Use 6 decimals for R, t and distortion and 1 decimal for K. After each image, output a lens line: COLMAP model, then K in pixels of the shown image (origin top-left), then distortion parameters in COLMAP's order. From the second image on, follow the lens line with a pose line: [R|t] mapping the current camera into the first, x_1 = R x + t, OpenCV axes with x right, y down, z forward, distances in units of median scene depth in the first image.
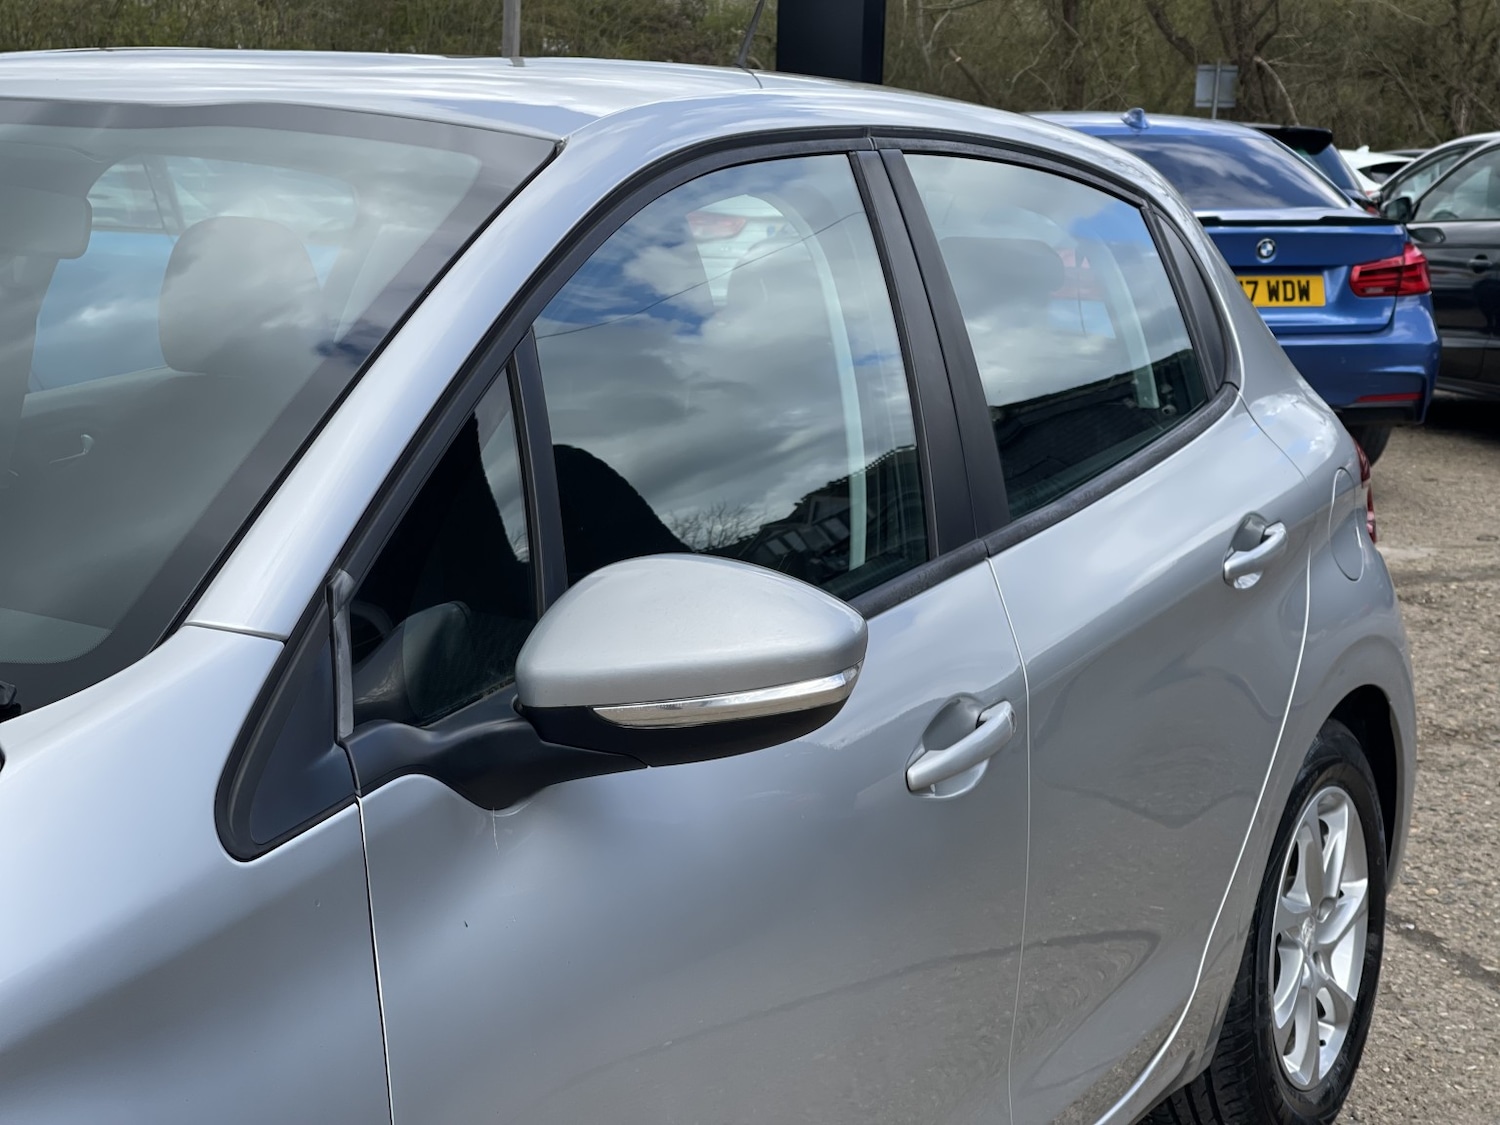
lens RADIAL K [[2774.3, 0, 740.0], [0, 2774.3, 568.4], [0, 0, 1]] dist [0.206597, 0.000000]
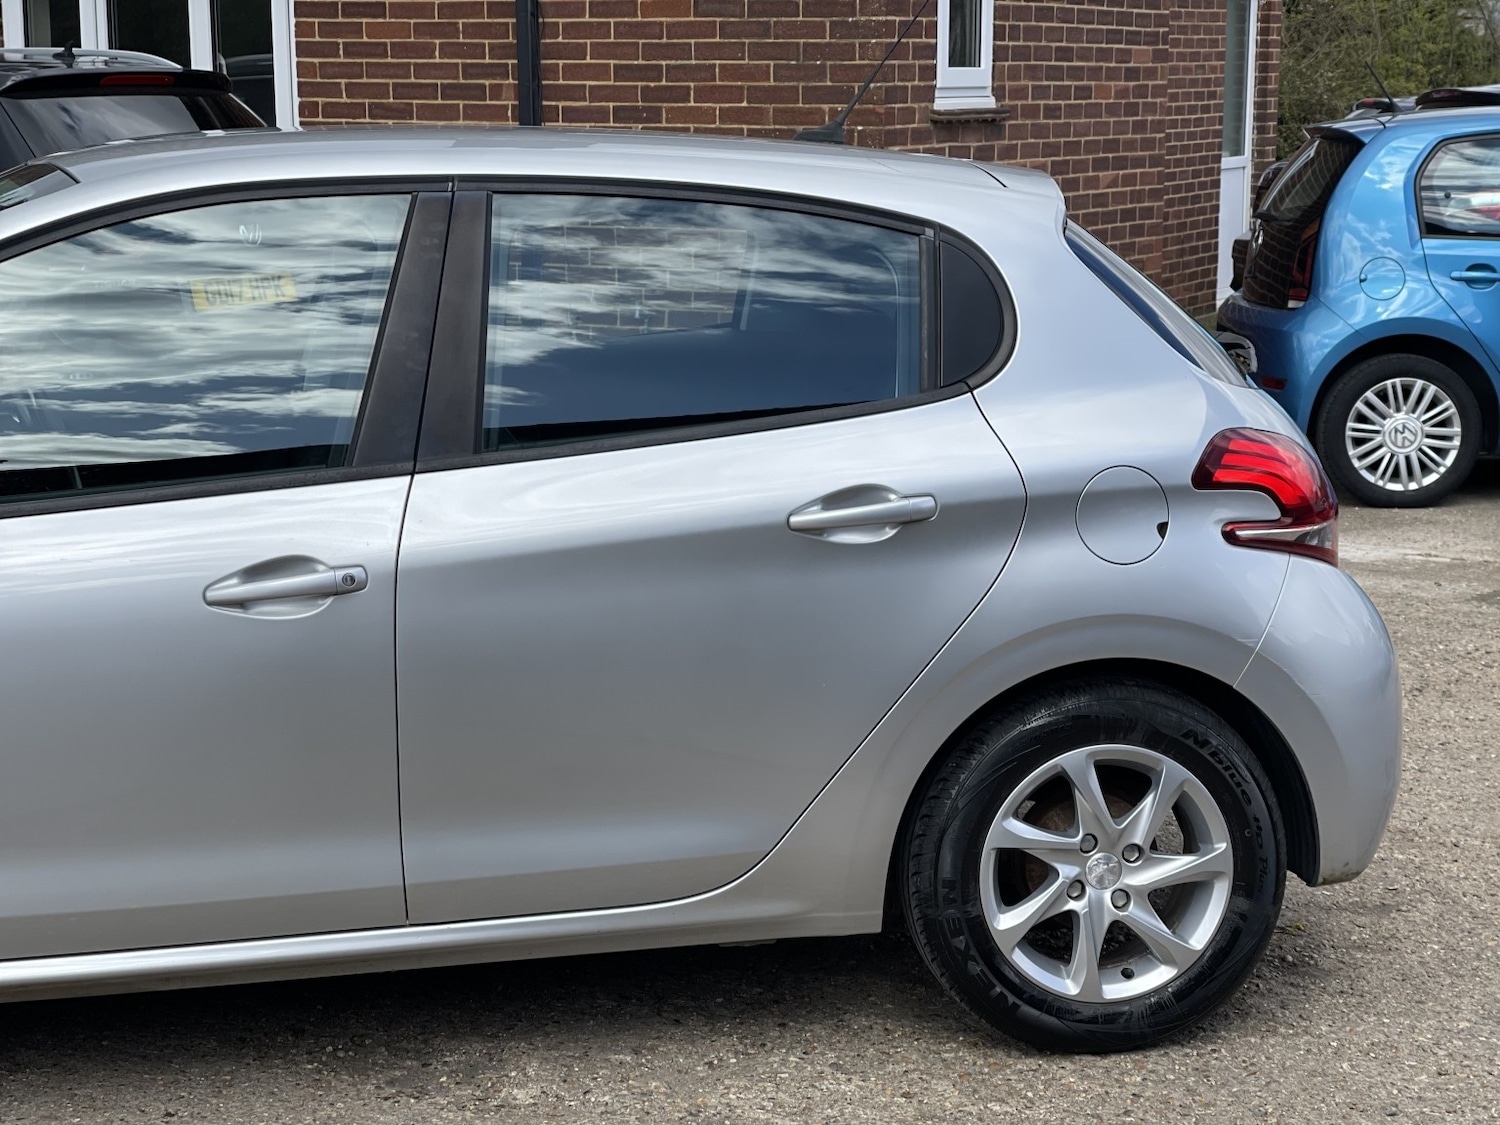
lens RADIAL K [[2774.3, 0, 744.5], [0, 2774.3, 550.8], [0, 0, 1]] dist [0.206597, 0.000000]
pose [[0.654256, 0.098989, -0.749767, 1.414649], [-0.107057, 0.993536, 0.037754, -0.040600], [0.748657, 0.055567, 0.660624, 0.194125]]
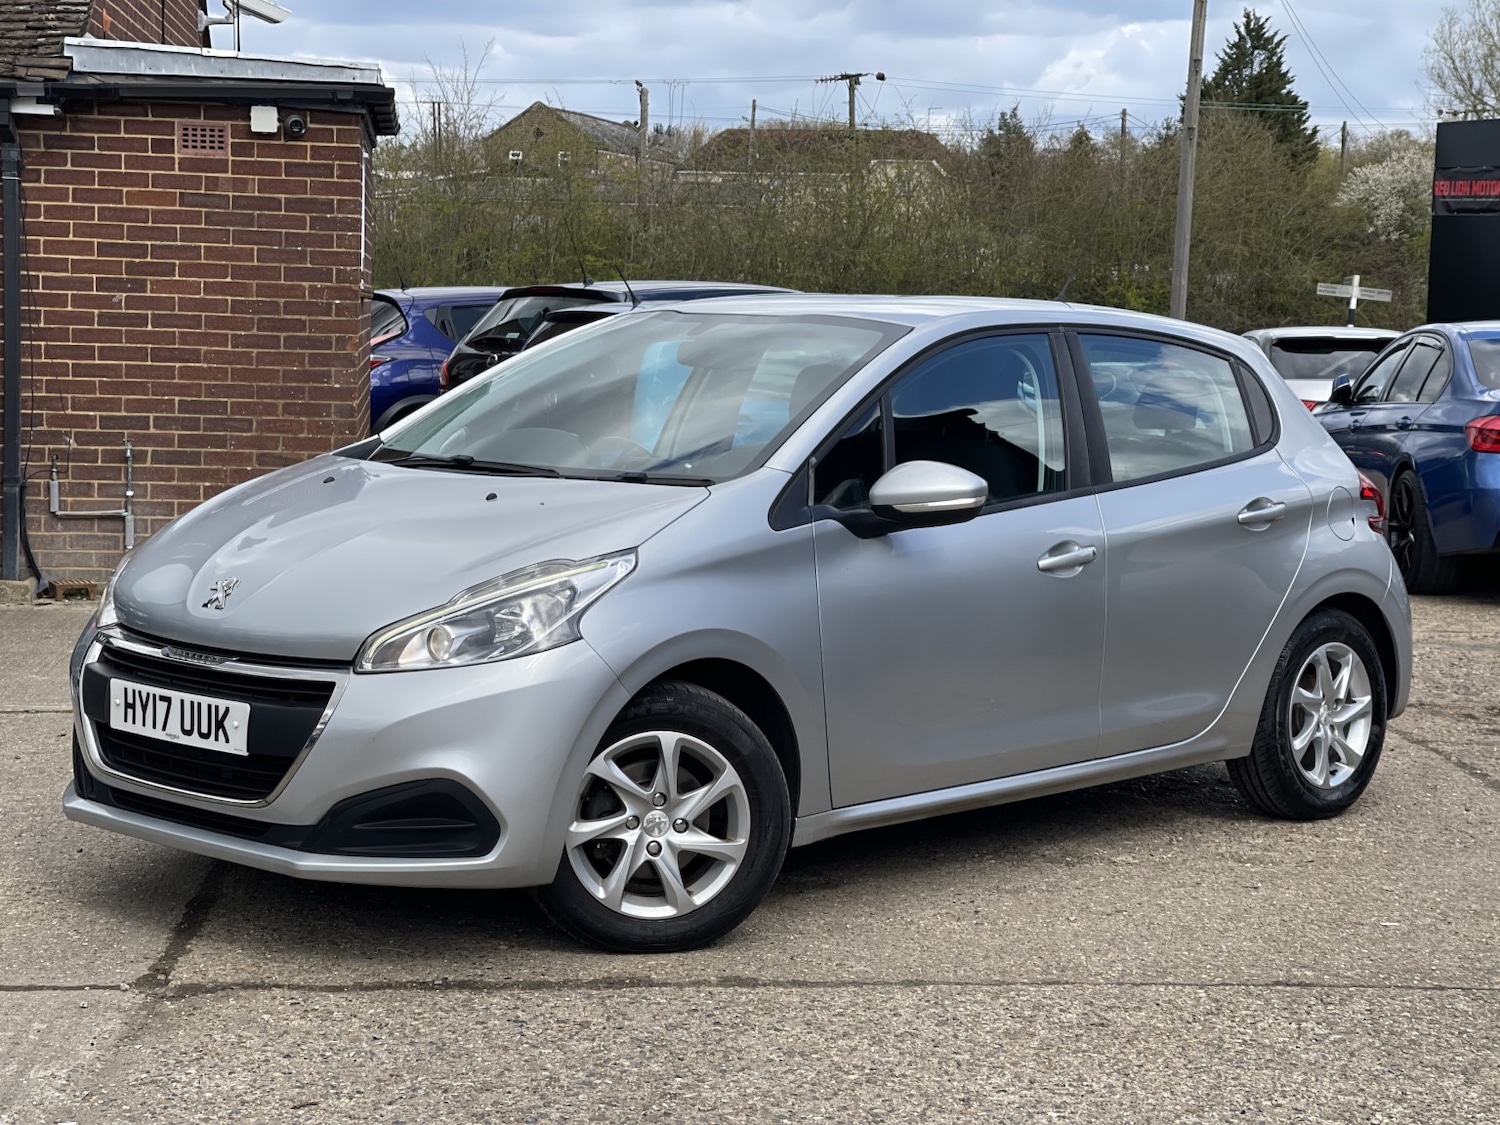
lens RADIAL K [[2774.3, 0, 757.8], [0, 2774.3, 544.9], [0, 0, 1]] dist [0.206597, 0.000000]
pose [[0.968001, 0.020517, -0.250106, 0.460754], [-0.041268, 0.996098, -0.078009, 0.272771], [0.247530, 0.085834, 0.965071, -1.616204]]
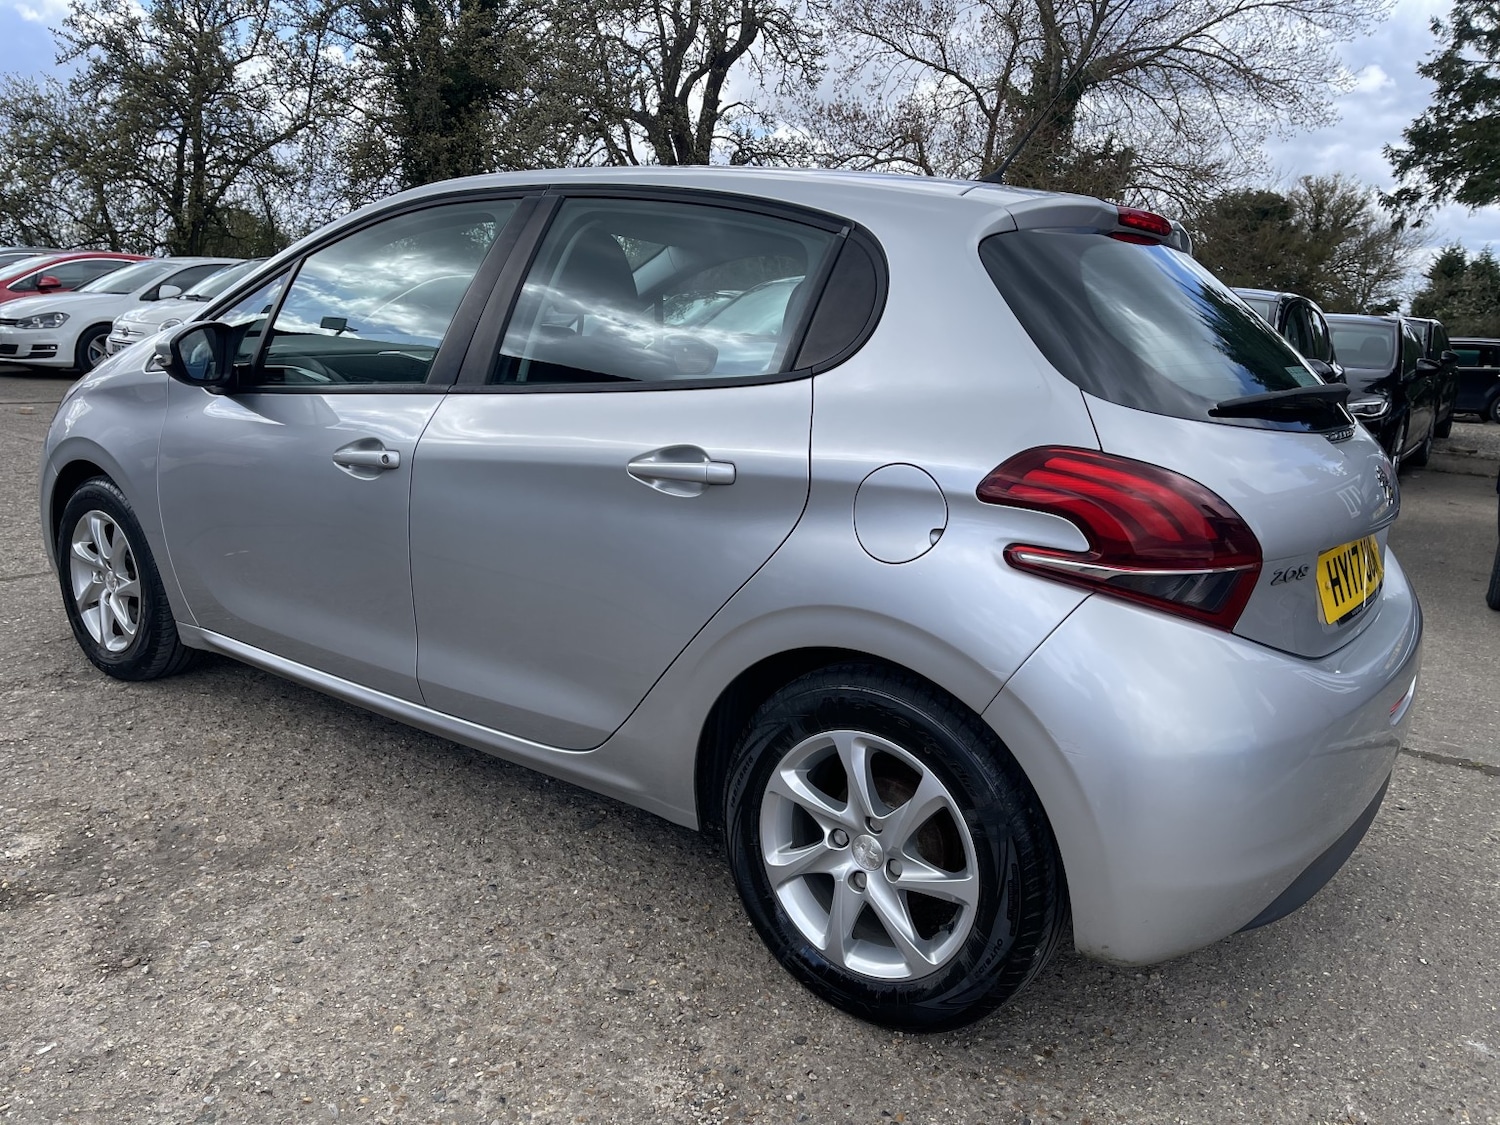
lens RADIAL K [[1147.0, 0, 743.0], [0, 1147.0, 572.3], [0, 0, 1]] dist [0.071409, -0.078332]
pose [[-0.119776, 0.192416, -0.973976, 0.988909], [-0.213236, 0.953157, 0.214526, -0.115589], [0.969631, 0.233382, -0.073136, 1.428646]]
